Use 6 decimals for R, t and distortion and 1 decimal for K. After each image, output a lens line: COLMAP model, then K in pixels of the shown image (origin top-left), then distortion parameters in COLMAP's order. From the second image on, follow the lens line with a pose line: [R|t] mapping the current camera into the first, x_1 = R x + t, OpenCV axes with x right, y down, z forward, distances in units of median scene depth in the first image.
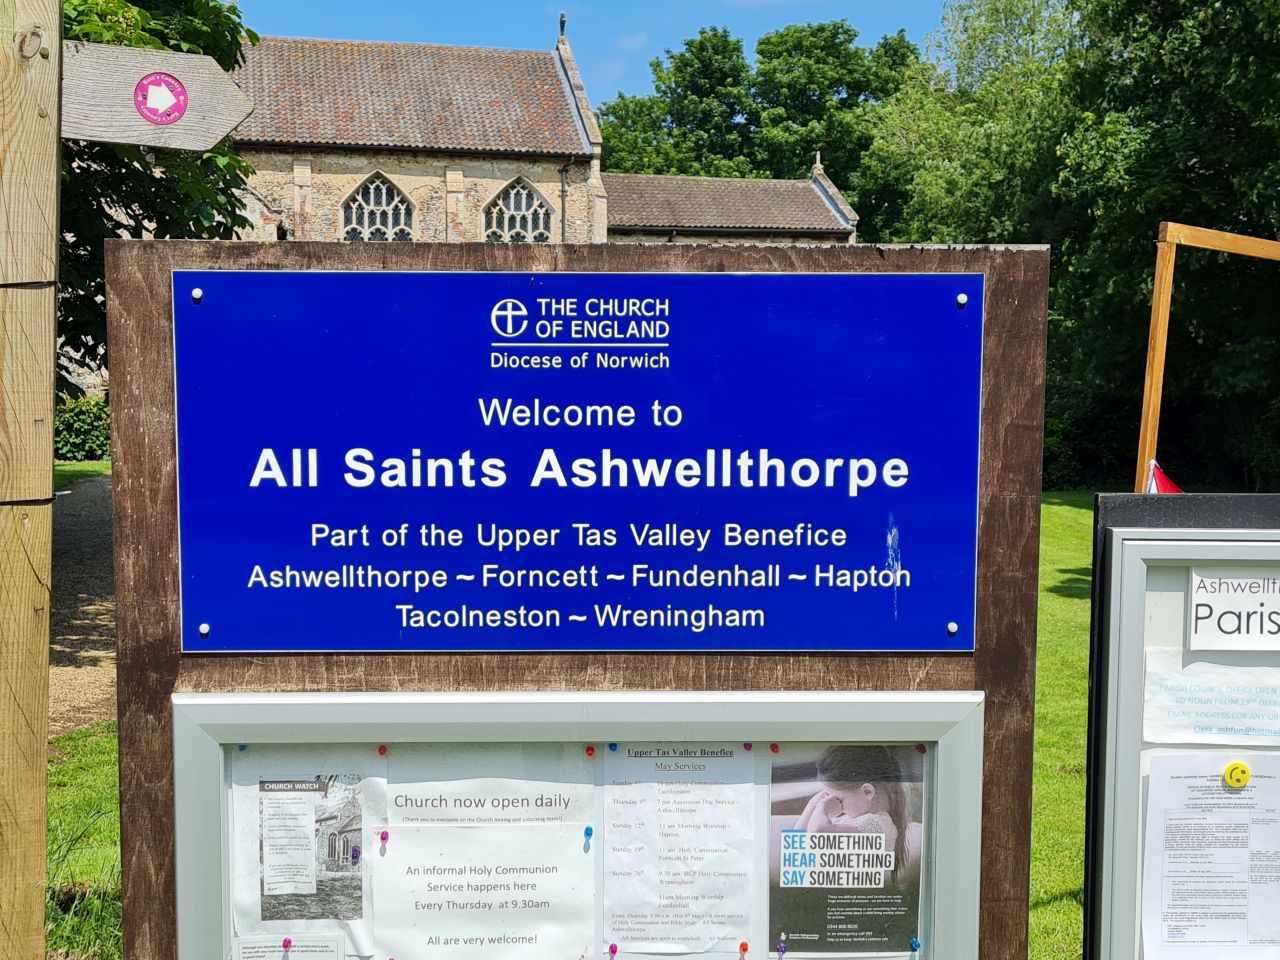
lens RADIAL K [[1649.4, 0, 633.9], [0, 1649.4, 491.0], [0, 0, 1]] dist [0.051653, 0.000000]
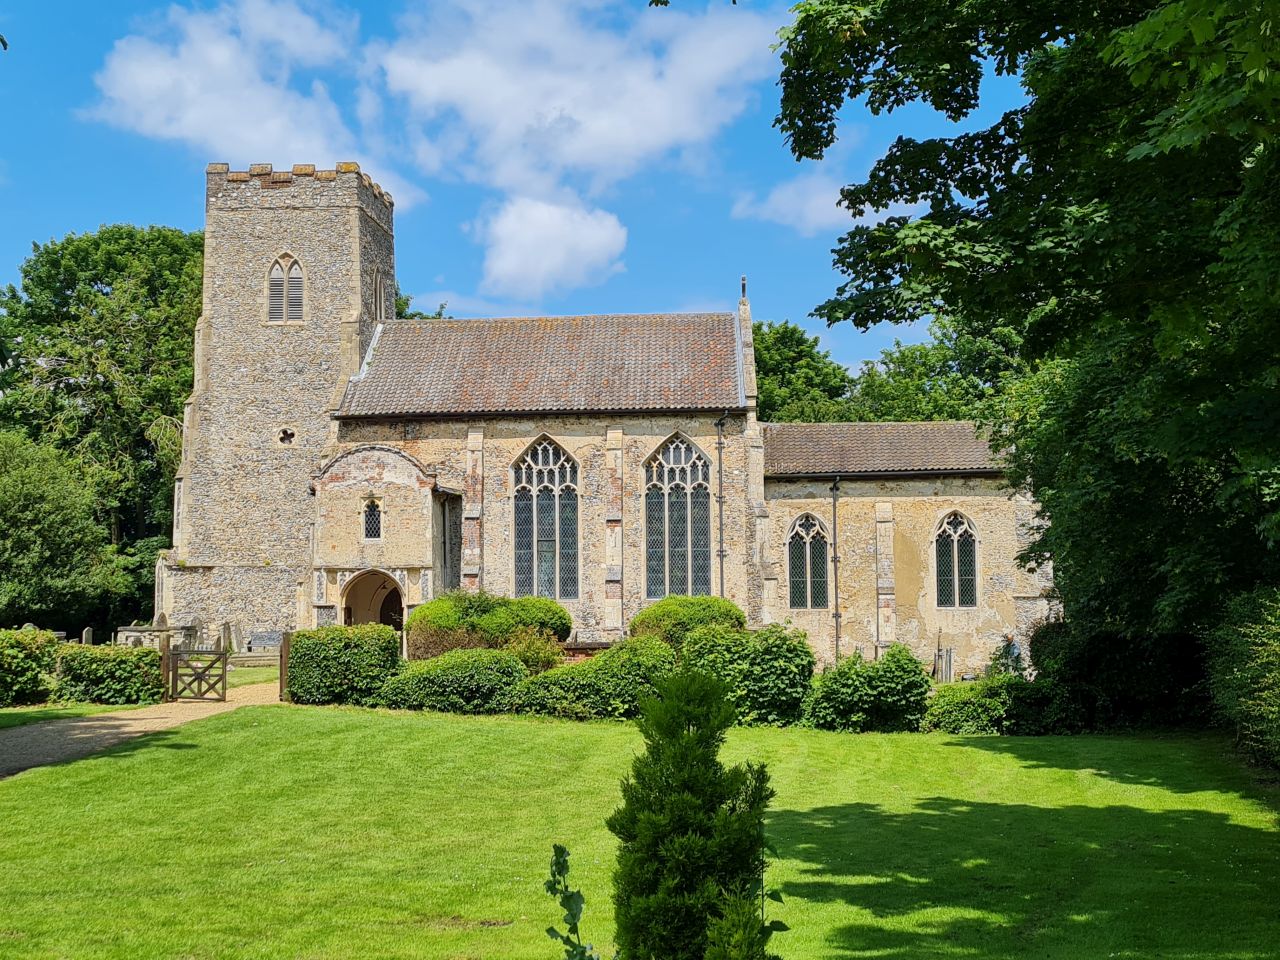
lens RADIAL K [[1649.4, 0, 642.1], [0, 1649.4, 475.5], [0, 0, 1]] dist [0.051653, 0.000000]
pose [[0.958638, -0.041417, -0.281600, 0.204131], [-0.004193, 0.987194, -0.159466, 0.003711], [0.284599, 0.154051, 0.946188, 0.010625]]
